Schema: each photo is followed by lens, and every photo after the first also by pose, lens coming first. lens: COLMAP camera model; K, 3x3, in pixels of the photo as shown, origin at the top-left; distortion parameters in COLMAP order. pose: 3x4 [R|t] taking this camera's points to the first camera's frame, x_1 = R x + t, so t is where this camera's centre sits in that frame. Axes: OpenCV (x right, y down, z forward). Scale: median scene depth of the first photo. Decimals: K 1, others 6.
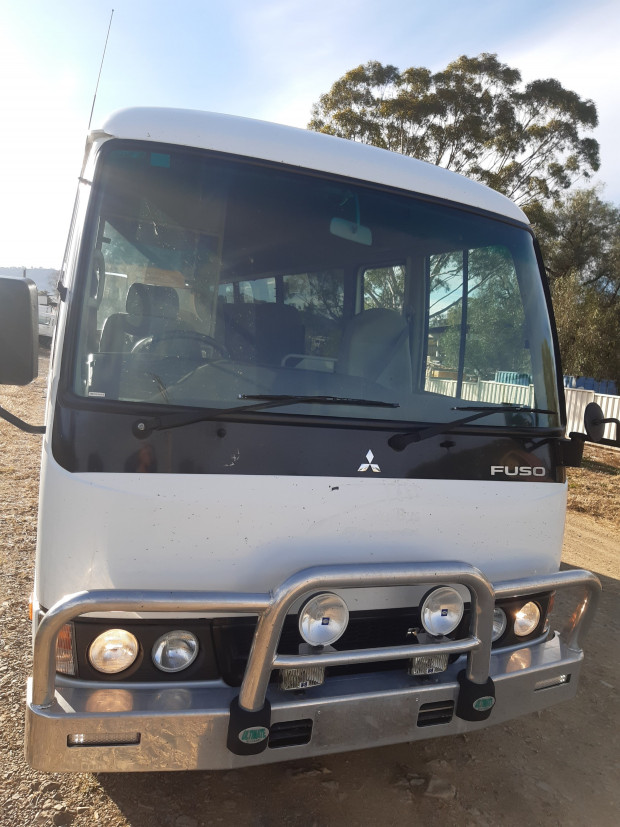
lens RADIAL K [[664.8, 0, 310.0], [0, 664.8, 413.5], [0, 0, 1]] dist [0.003607, -0.002830]
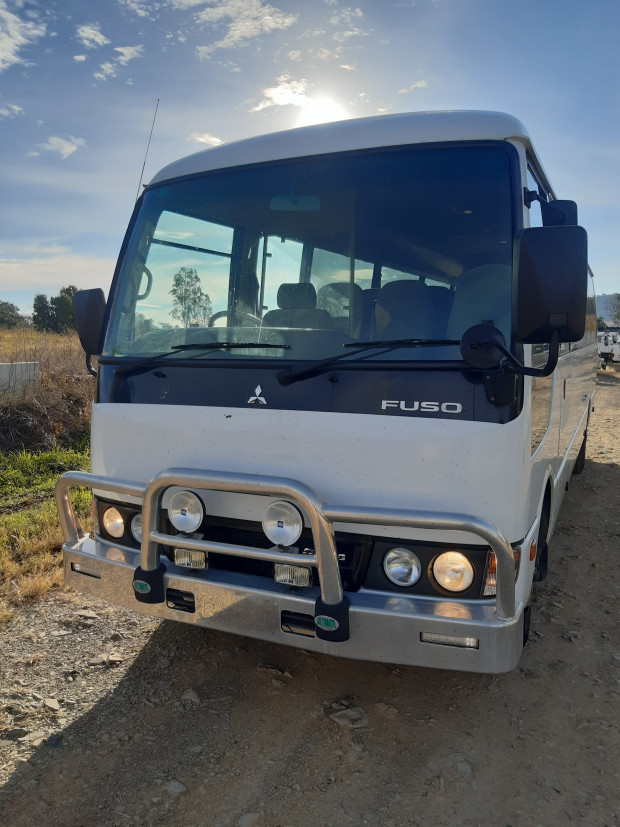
lens RADIAL K [[658.7, 0, 310.0], [0, 658.7, 413.5], [0, 0, 1]] dist [0.028389, -0.000596]
pose [[0.669270, -0.030096, -0.742410, 0.937742], [-0.004574, 0.998994, -0.044621, 0.143990], [0.743005, 0.033259, 0.668458, 0.260573]]
